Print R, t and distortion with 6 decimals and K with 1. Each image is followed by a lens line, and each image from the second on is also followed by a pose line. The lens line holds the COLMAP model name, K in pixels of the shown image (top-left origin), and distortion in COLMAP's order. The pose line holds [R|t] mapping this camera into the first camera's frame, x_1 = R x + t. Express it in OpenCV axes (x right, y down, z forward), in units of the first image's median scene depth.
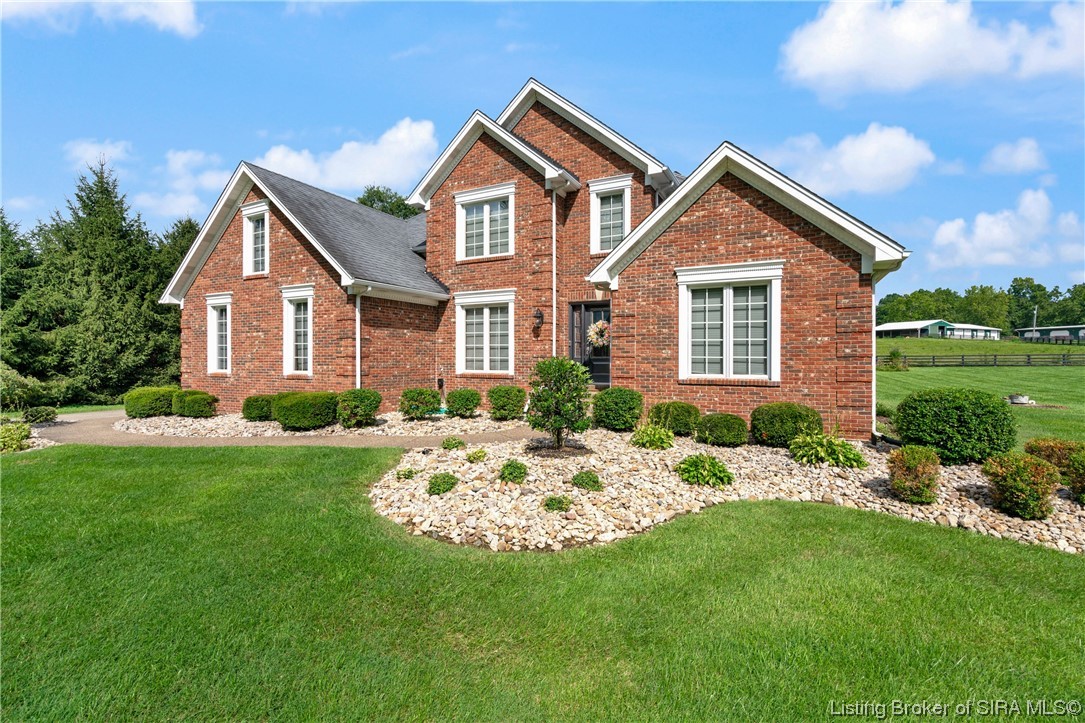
lens RADIAL K [[496.6, 0, 536.3], [0, 496.6, 358.1], [0, 0, 1]] dist [-0.001741, -0.000063]
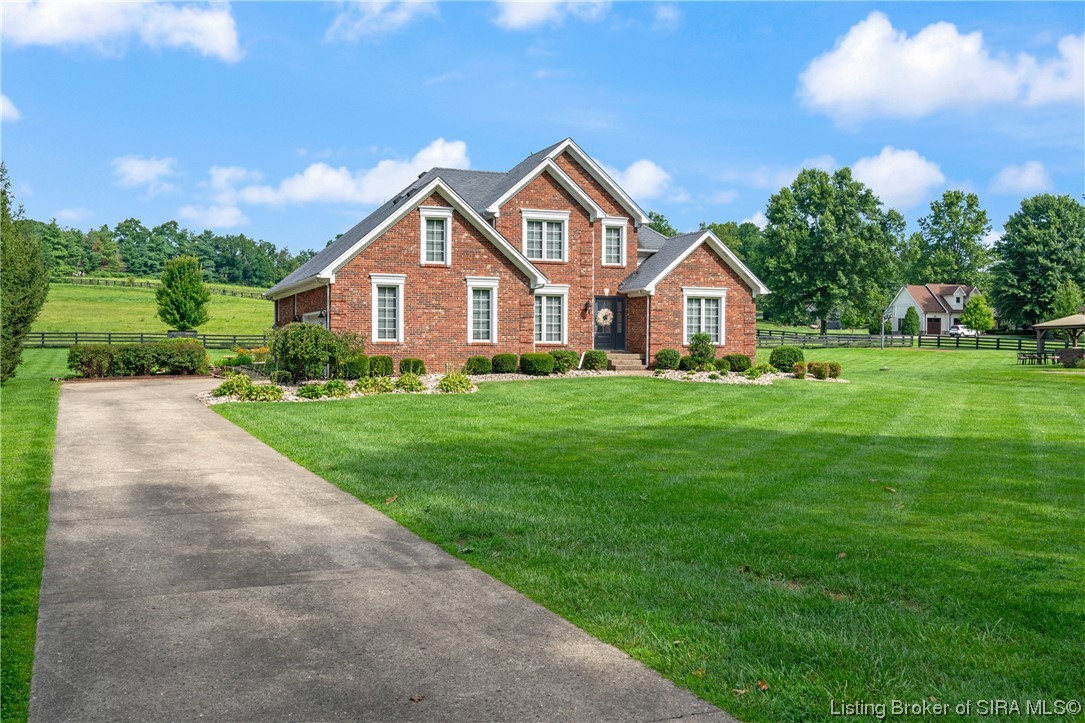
lens RADIAL K [[1083.2, 0, 542.5], [0, 1083.2, 361.5], [0, 0, 1]] dist [0.004362, -0.009993]
pose [[0.661204, -0.005700, 0.750184, -2.532701], [-0.008068, 0.999859, 0.014709, 0.039625], [-0.750162, -0.015778, 0.661065, -1.074100]]
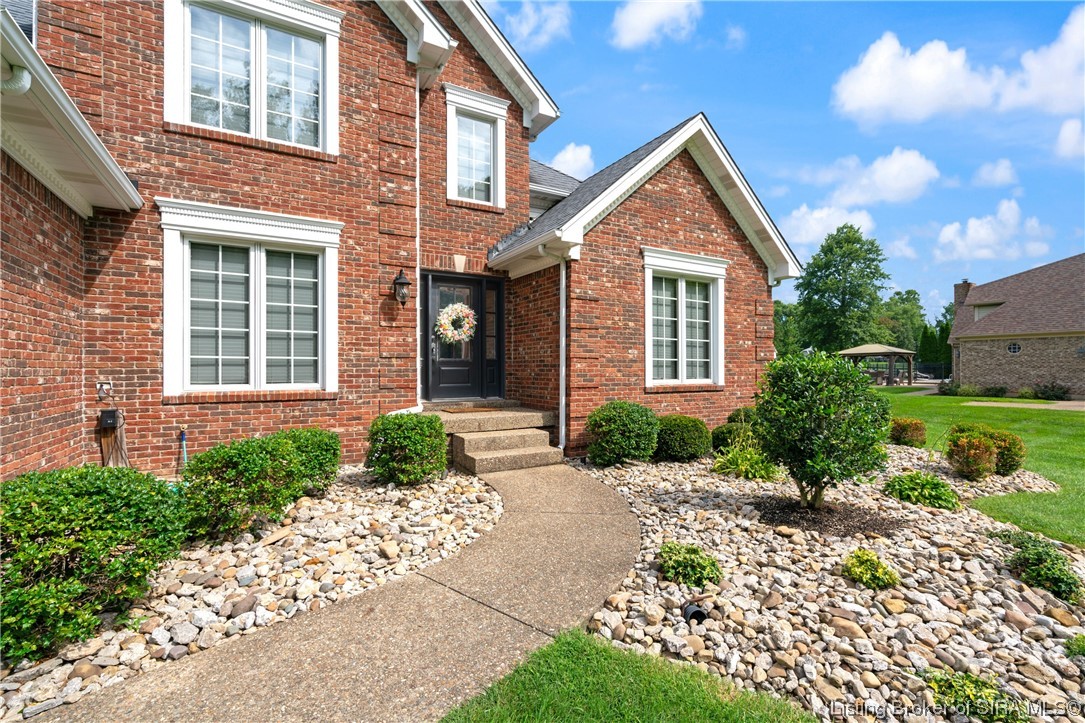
lens RADIAL K [[489.5, 0, 541.6], [0, 489.5, 365.5], [0, 0, 1]] dist [-0.002357, 0.000704]
pose [[0.540932, 0.003778, 0.841058, -0.360070], [-0.000228, 0.999991, -0.004345, 0.009310], [-0.841066, 0.002159, 0.540928, 0.564005]]
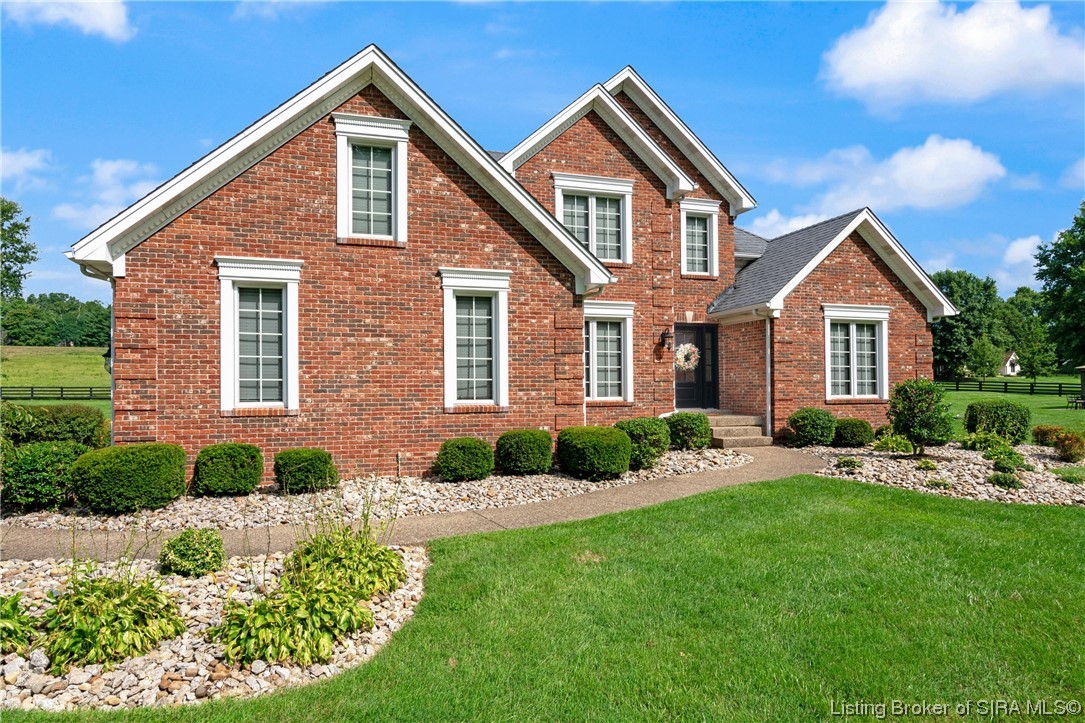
lens RADIAL K [[653.1, 0, 518.3], [0, 653.1, 379.6], [0, 0, 1]] dist [0.004987, 0.001799]
pose [[0.708591, 0.006752, 0.705587, -1.014348], [0.004170, 0.999897, -0.013756, 0.010506], [-0.705607, 0.012690, 0.708490, 0.336253]]
